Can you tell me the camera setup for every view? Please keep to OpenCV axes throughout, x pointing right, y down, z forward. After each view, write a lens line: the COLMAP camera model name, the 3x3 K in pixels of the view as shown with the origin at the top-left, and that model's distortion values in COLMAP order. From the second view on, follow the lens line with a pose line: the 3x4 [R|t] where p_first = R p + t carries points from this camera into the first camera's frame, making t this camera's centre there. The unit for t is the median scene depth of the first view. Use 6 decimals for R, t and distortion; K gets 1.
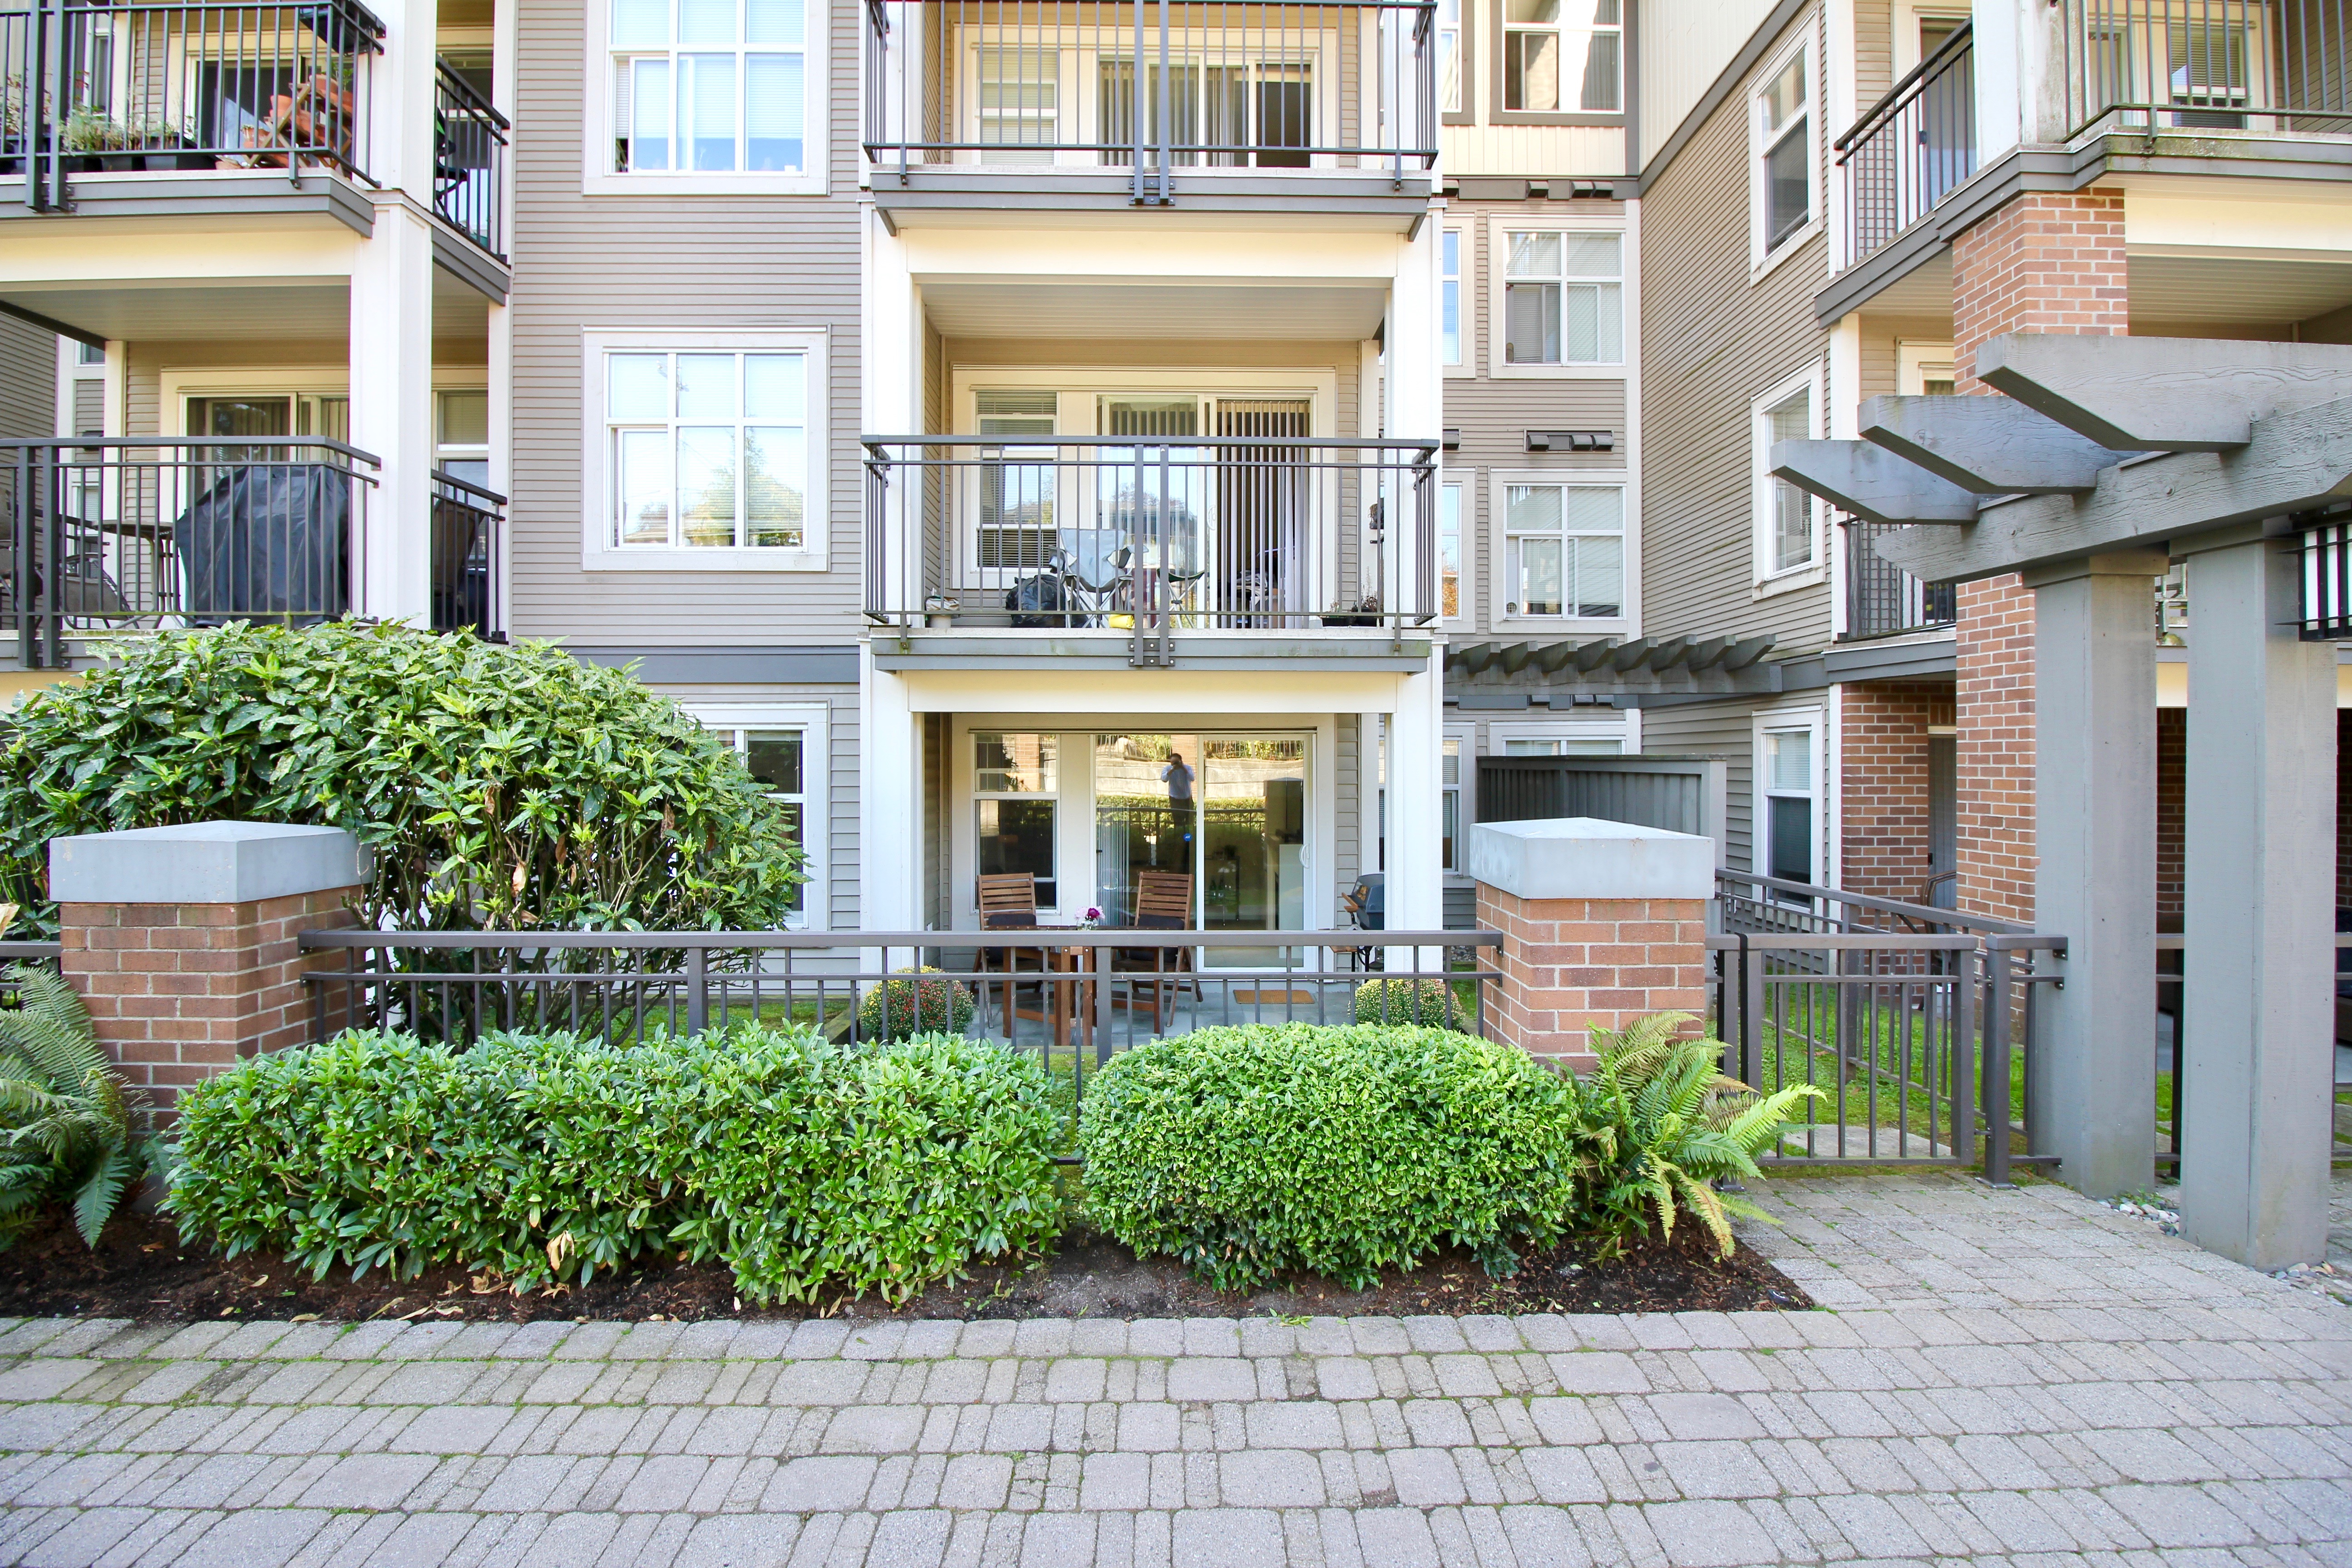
lens RADIAL K [[1086.2, 0, 1177.4], [0, 1086.2, 761.3], [0, 0, 1]] dist [-0.001705, -0.012374]
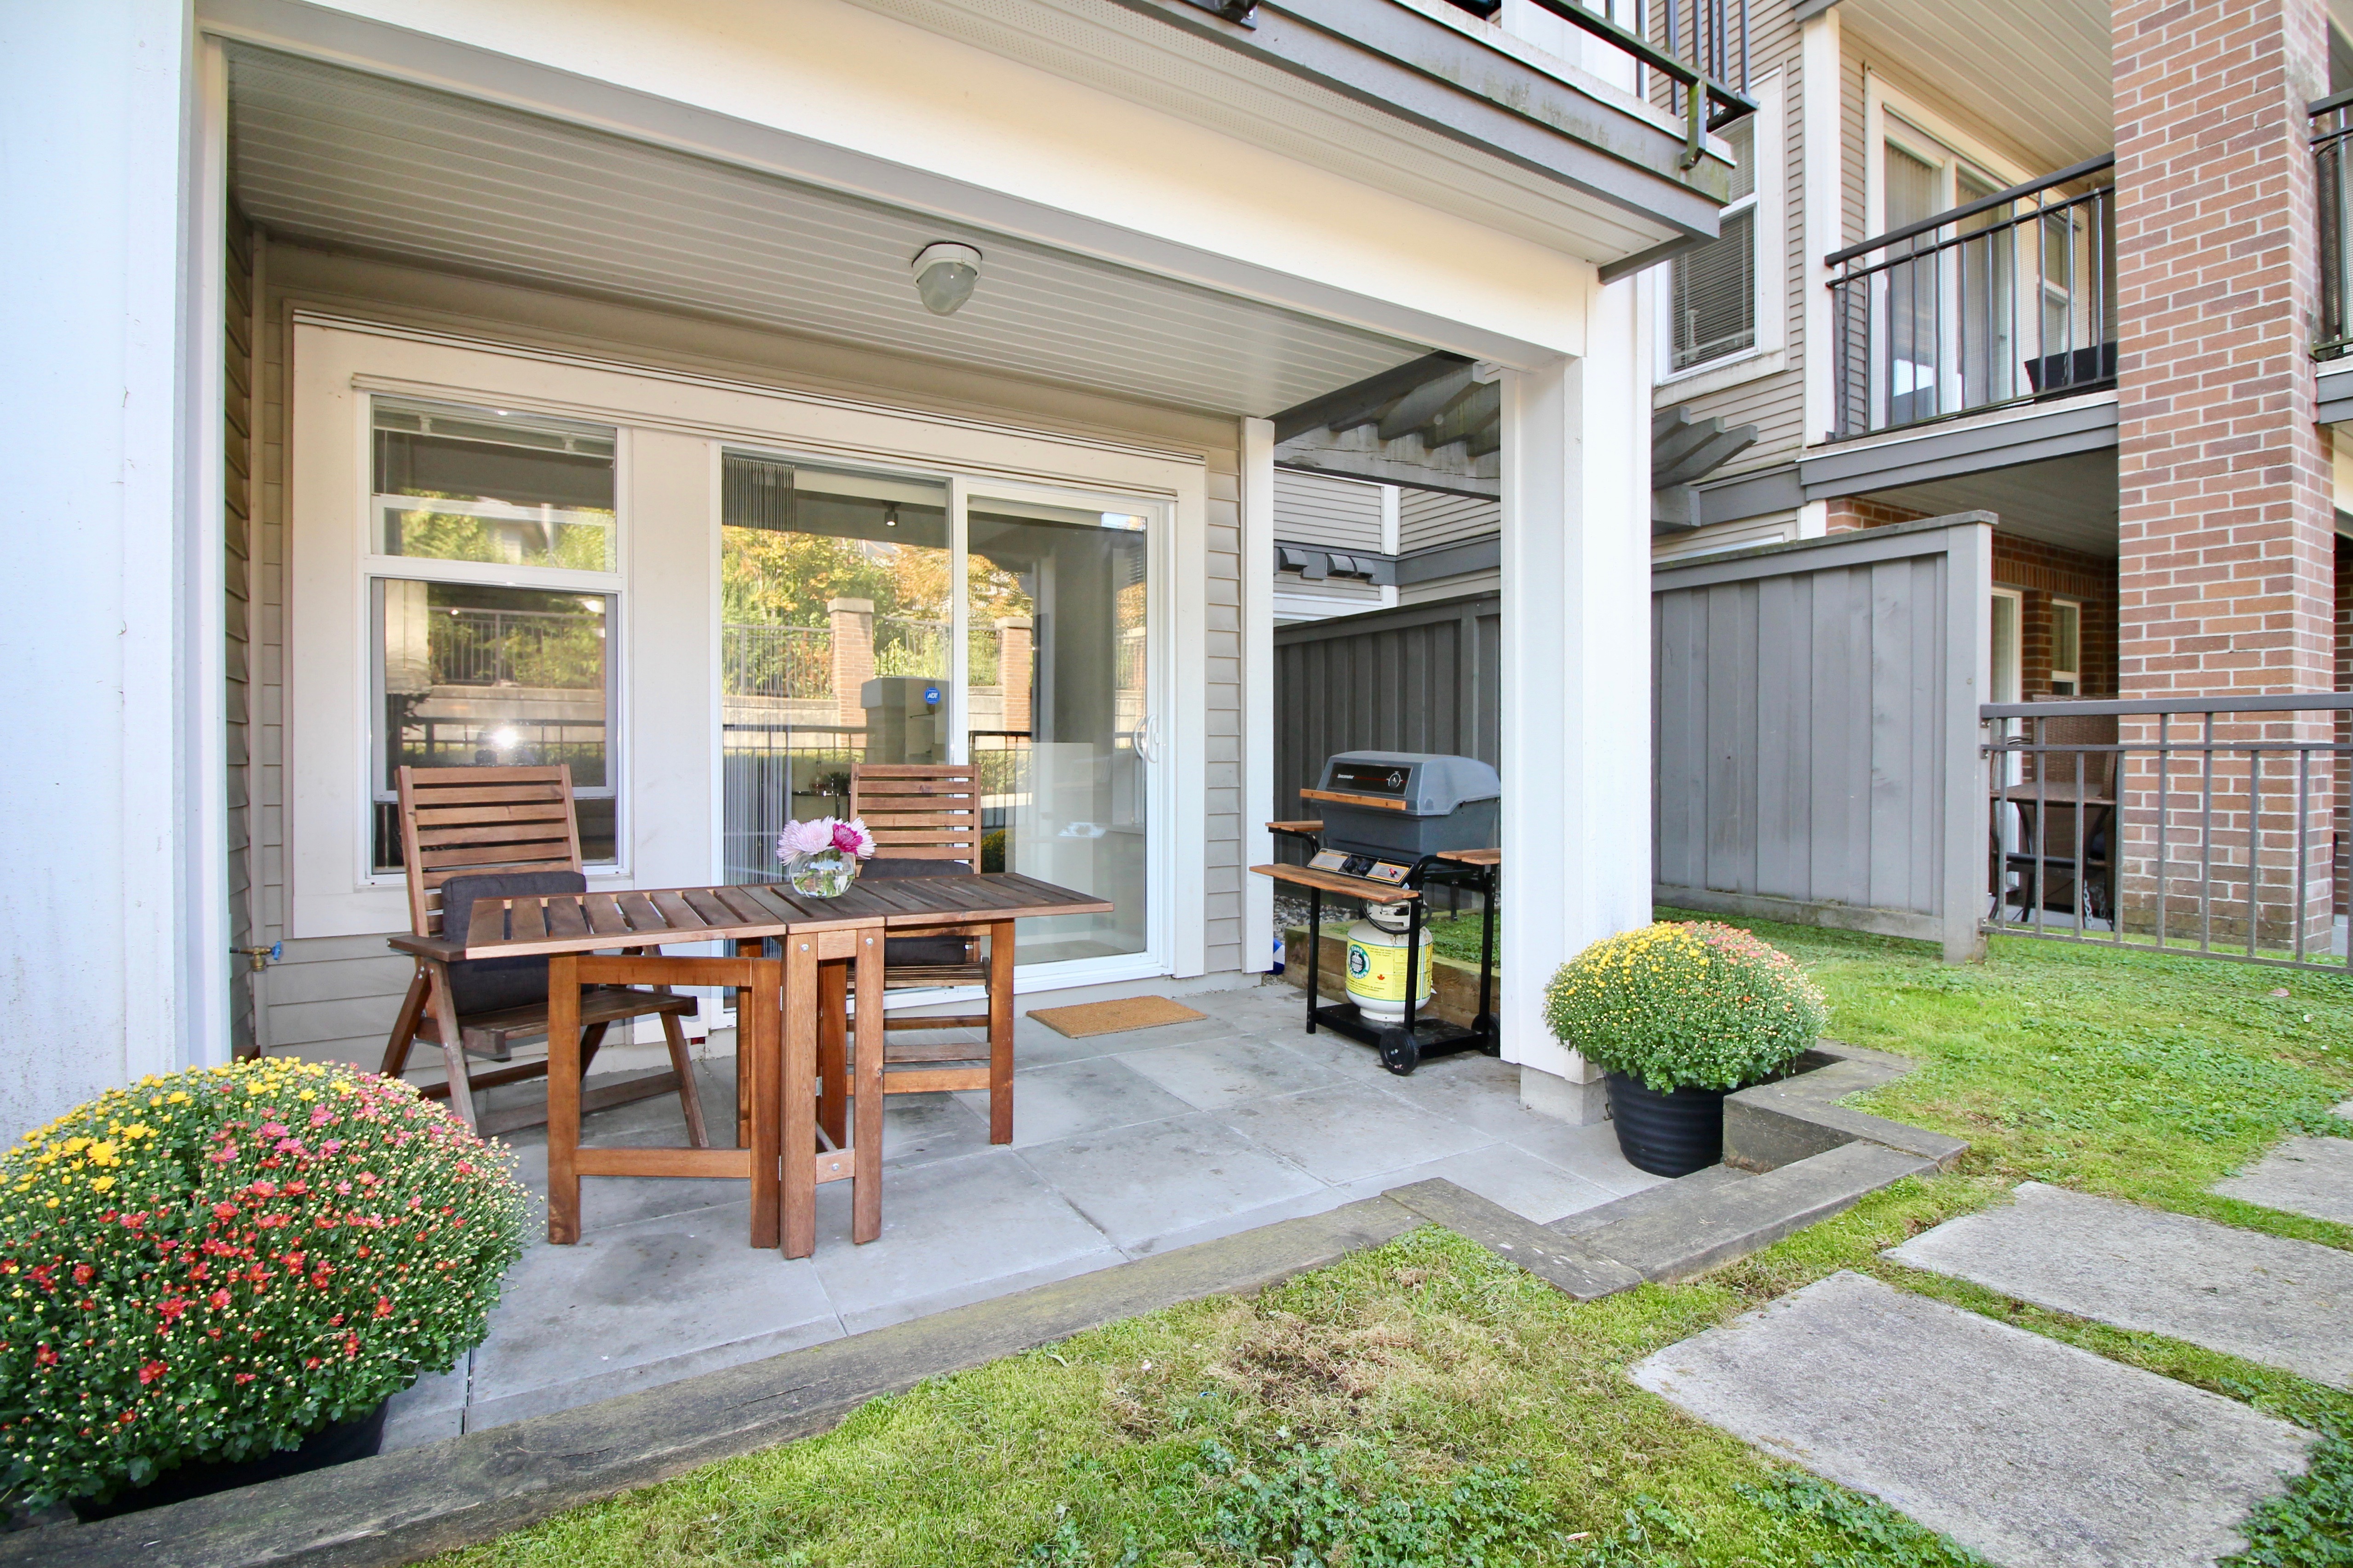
lens RADIAL K [[1098.5, 0, 1187.0], [0, 1098.5, 757.2], [0, 0, 1]] dist [-0.000219, -0.012729]
pose [[0.861386, -0.002899, 0.507942, -0.297853], [0.000066, 0.999984, 0.005595, 0.202866], [-0.507950, -0.004786, 0.861373, 1.165873]]
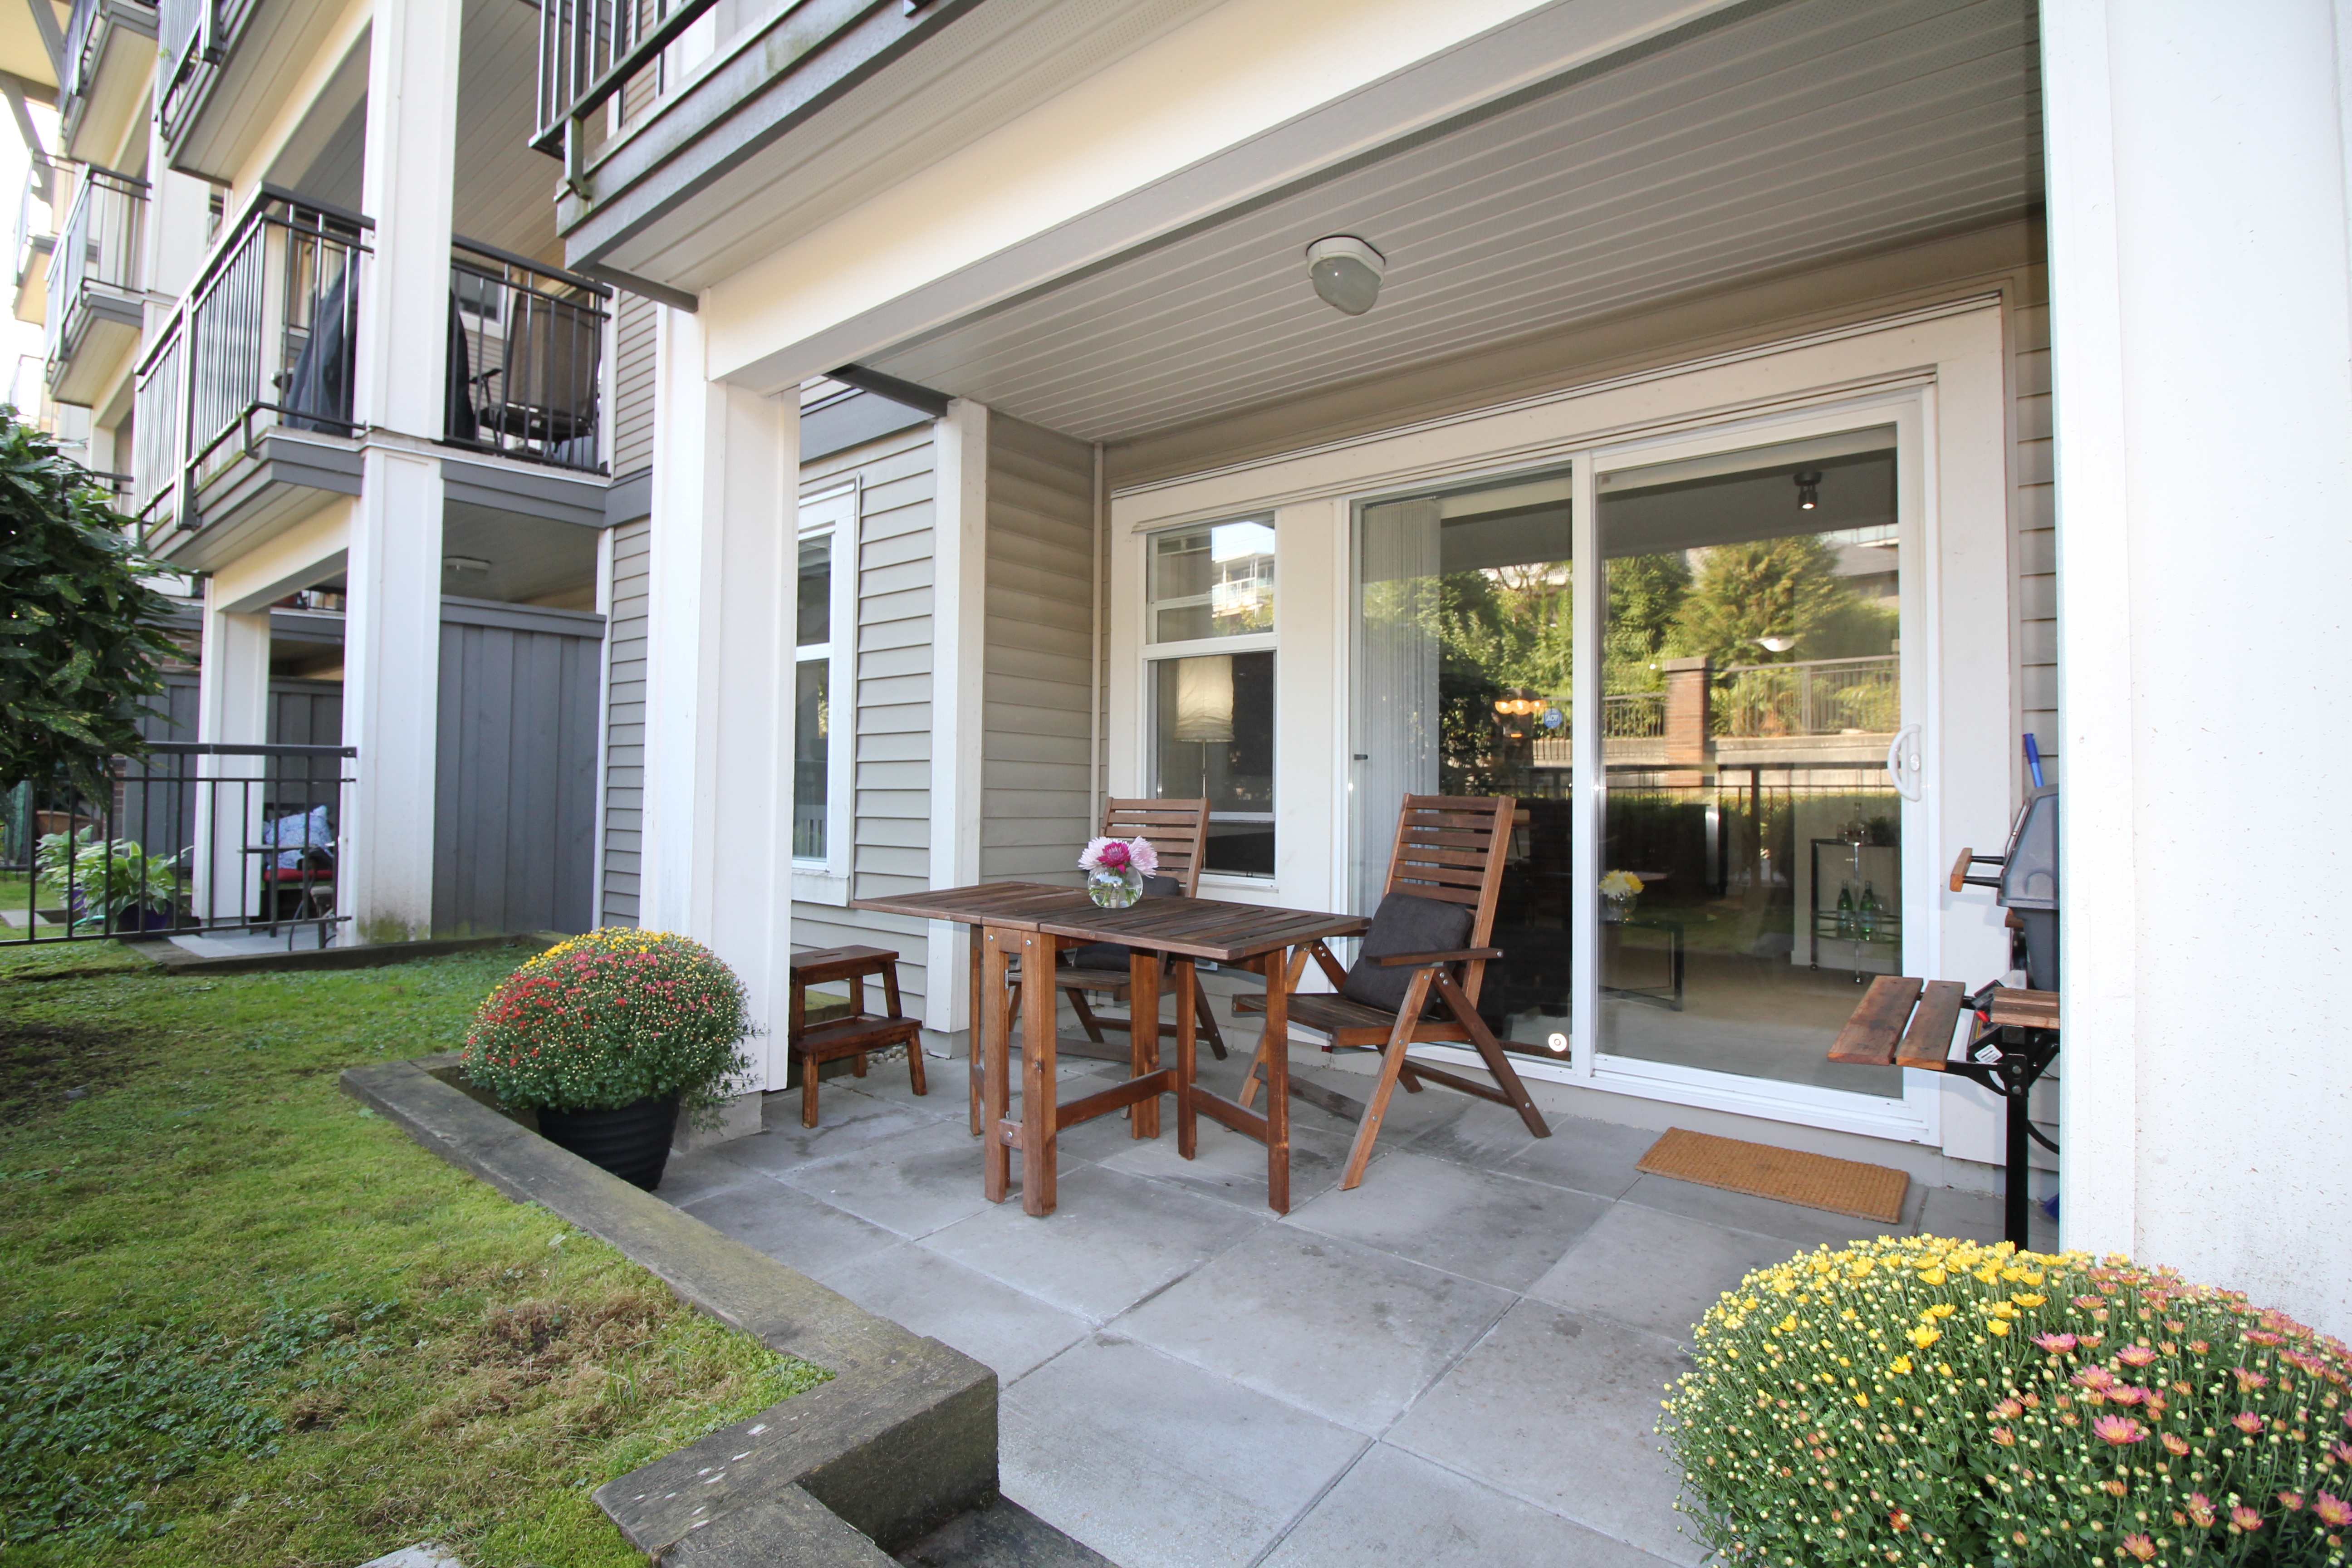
lens RADIAL K [[1086.2, 0, 1177.4], [0, 1086.2, 761.3], [0, 0, 1]] dist [-0.001705, -0.012374]
pose [[0.768423, -0.012147, -0.639826, 0.339095], [-0.009008, 0.999515, -0.029795, 0.213952], [0.639878, 0.028659, 0.767942, 1.309729]]
